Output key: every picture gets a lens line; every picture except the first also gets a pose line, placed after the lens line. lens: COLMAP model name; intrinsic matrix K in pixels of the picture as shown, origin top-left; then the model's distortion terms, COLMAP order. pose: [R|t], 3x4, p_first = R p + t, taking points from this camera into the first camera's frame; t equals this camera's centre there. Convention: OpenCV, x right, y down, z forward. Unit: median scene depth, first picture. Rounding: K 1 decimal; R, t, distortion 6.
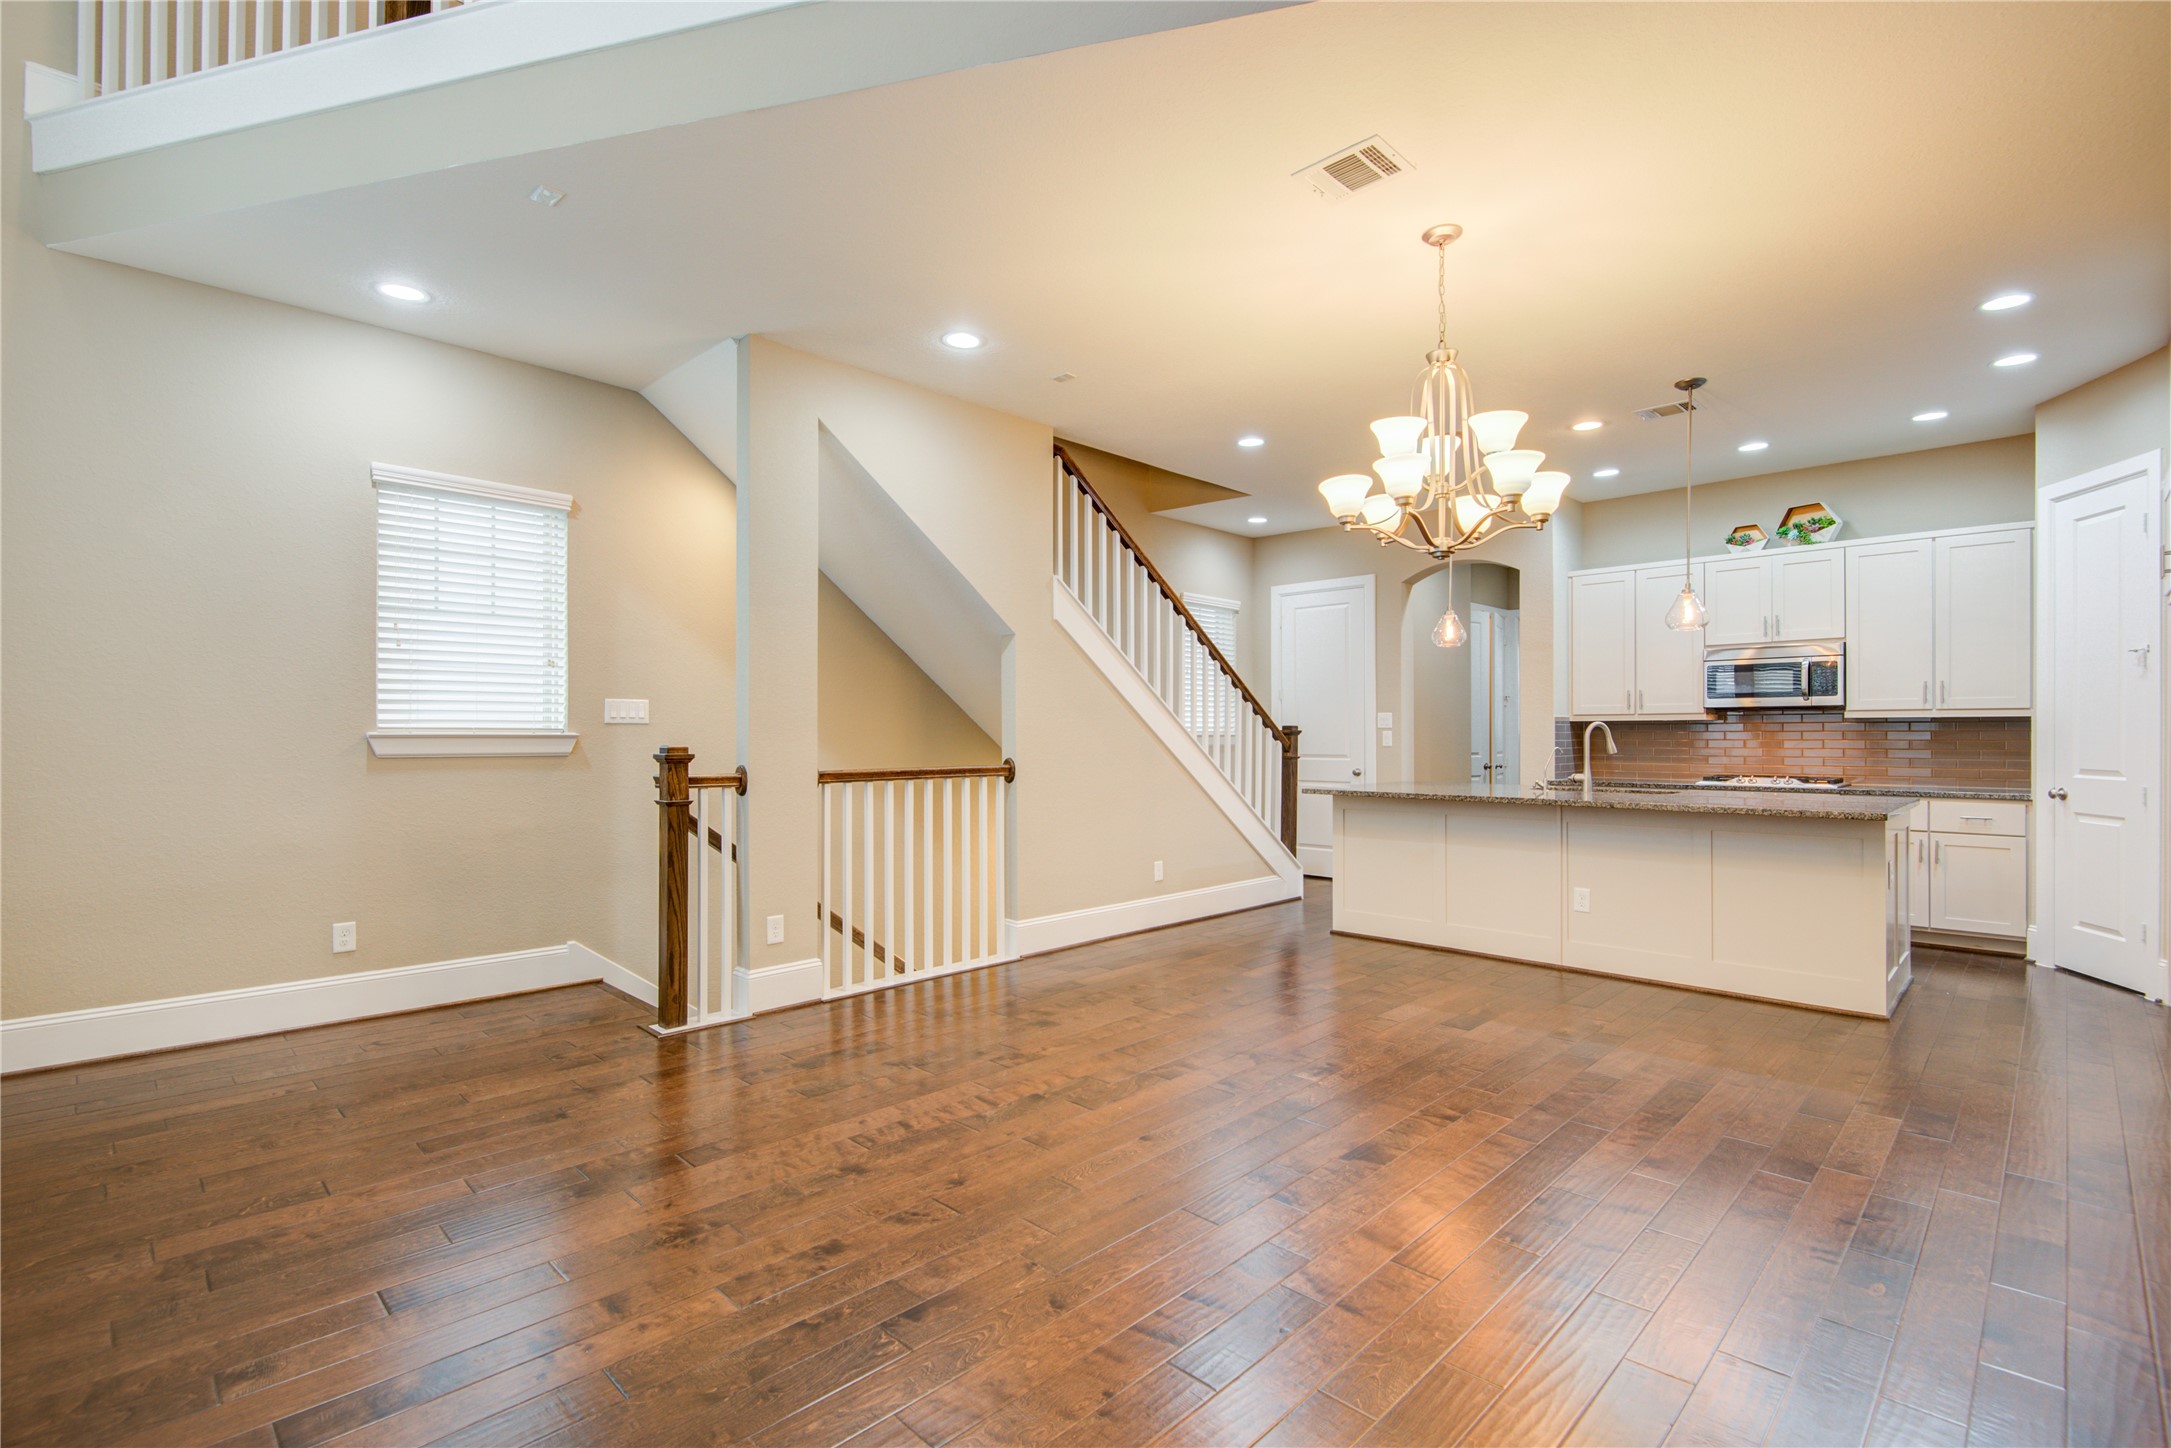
lens RADIAL K [[989.0, 0, 1079.7], [0, 989.0, 729.0], [0, 0, 1]] dist [0.001657, -0.004983]
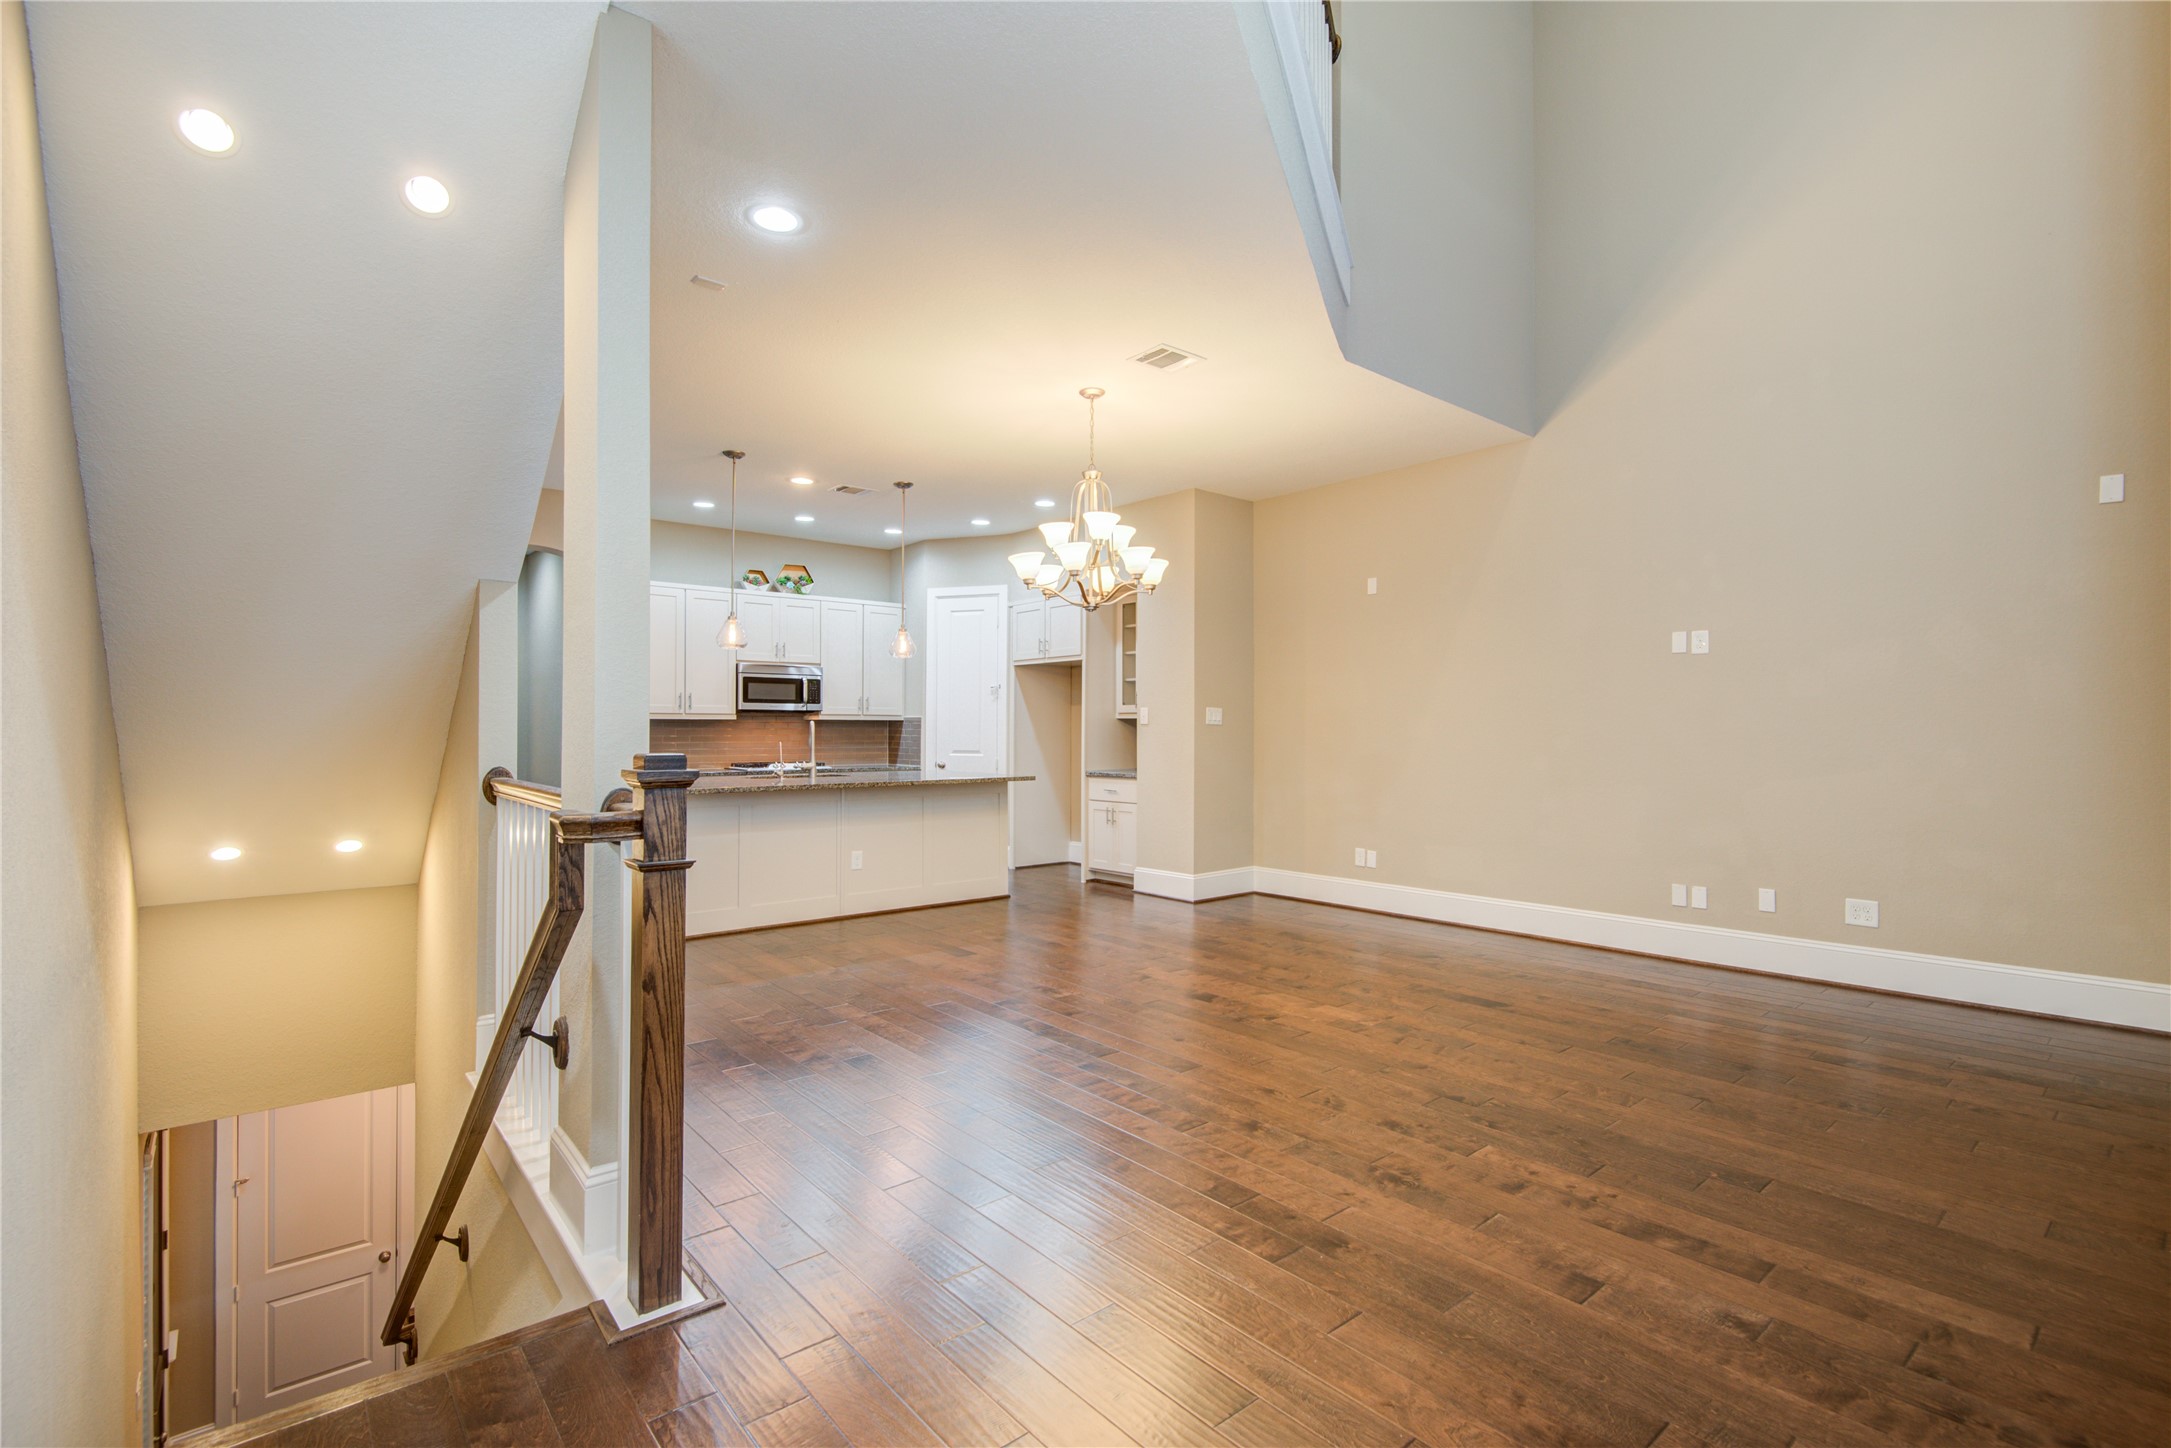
lens RADIAL K [[989.0, 0, 1075.1], [0, 989.0, 704.5], [0, 0, 1]] dist [0.001657, -0.004983]
pose [[0.090730, 0.026952, 0.995511, -0.697708], [-0.005664, 0.999631, -0.026548, 0.003244], [-0.995859, -0.003230, 0.090850, 0.564563]]
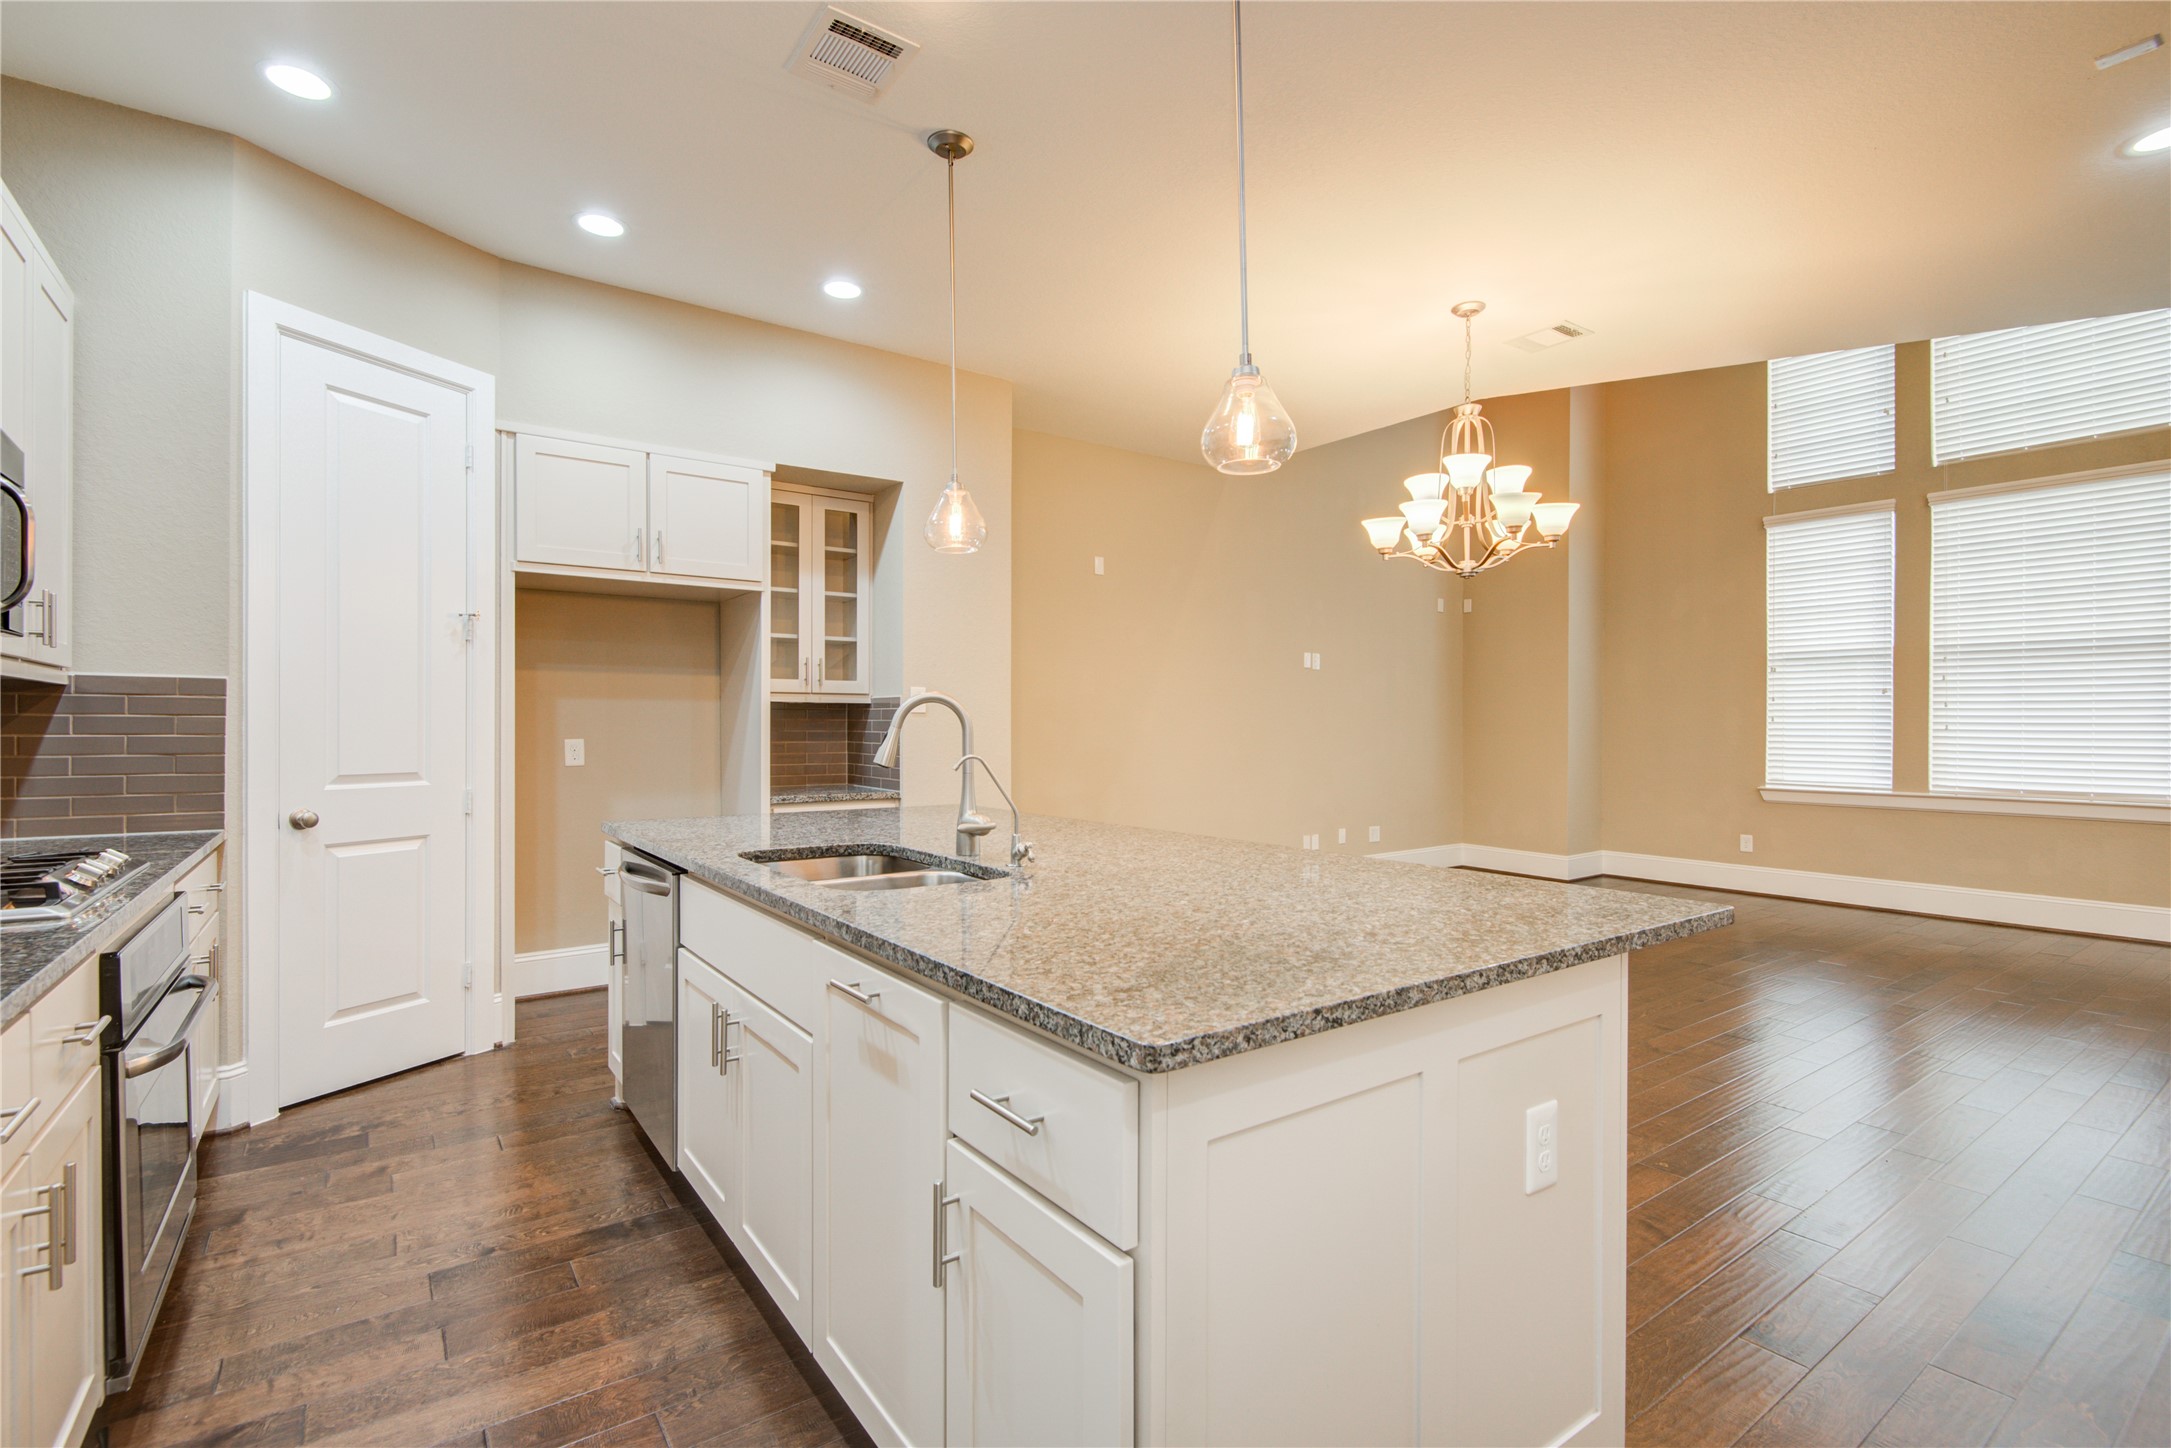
lens RADIAL K [[989.0, 0, 1075.9], [0, 989.0, 728.2], [0, 0, 1]] dist [0.001657, -0.004983]
pose [[-0.985780, -0.000702, 0.168038, 0.396435], [-0.001298, 0.999993, -0.003436, 0.010023], [-0.168034, -0.003605, -0.985775, 1.428521]]
